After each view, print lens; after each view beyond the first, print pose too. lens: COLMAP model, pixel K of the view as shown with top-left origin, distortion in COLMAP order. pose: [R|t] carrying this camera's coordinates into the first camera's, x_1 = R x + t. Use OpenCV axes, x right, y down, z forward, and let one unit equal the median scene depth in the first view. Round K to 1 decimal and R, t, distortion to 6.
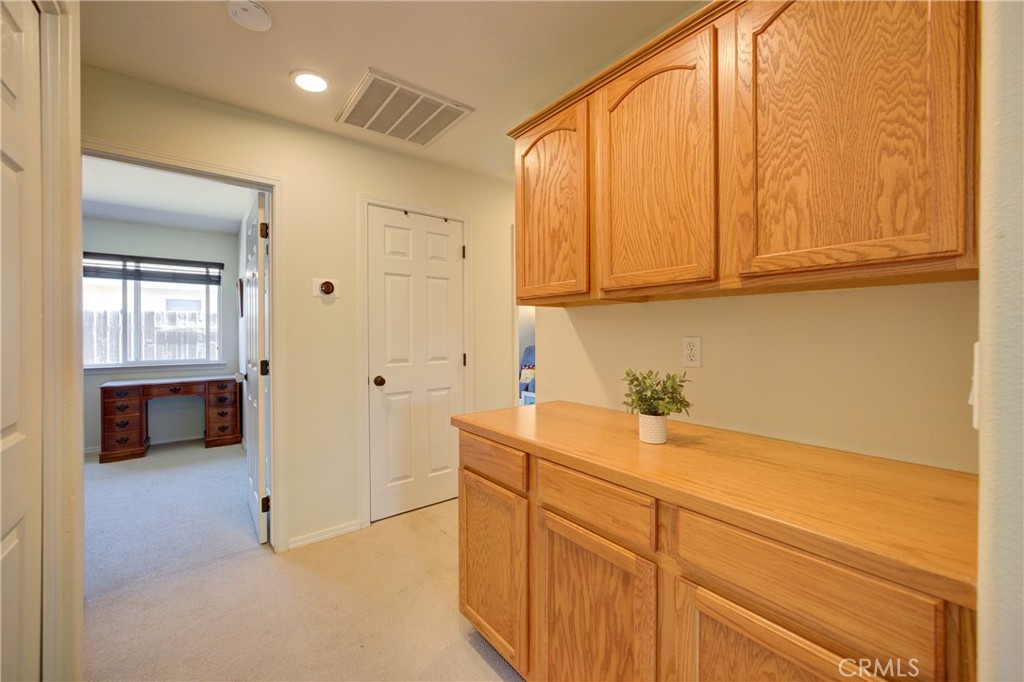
lens RADIAL K [[404.2, 0, 506.2], [0, 404.2, 335.2], [0, 0, 1]] dist [-0.021899, 0.009426]
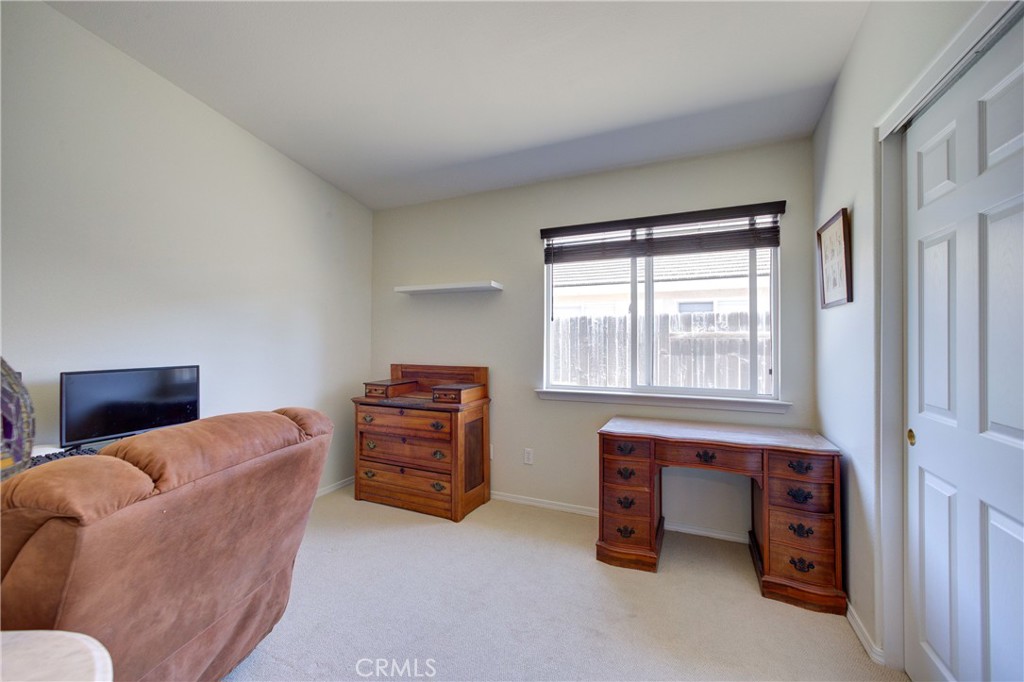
lens RADIAL K [[311.9, 0, 561.3], [0, 311.9, 339.8], [0, 0, 1]] dist [0.000045, 0.000024]
pose [[0.501976, -0.002550, -0.864878, -0.548196], [-0.004865, 0.999972, -0.005773, -0.003268], [0.864868, 0.007106, 0.501950, 0.611712]]
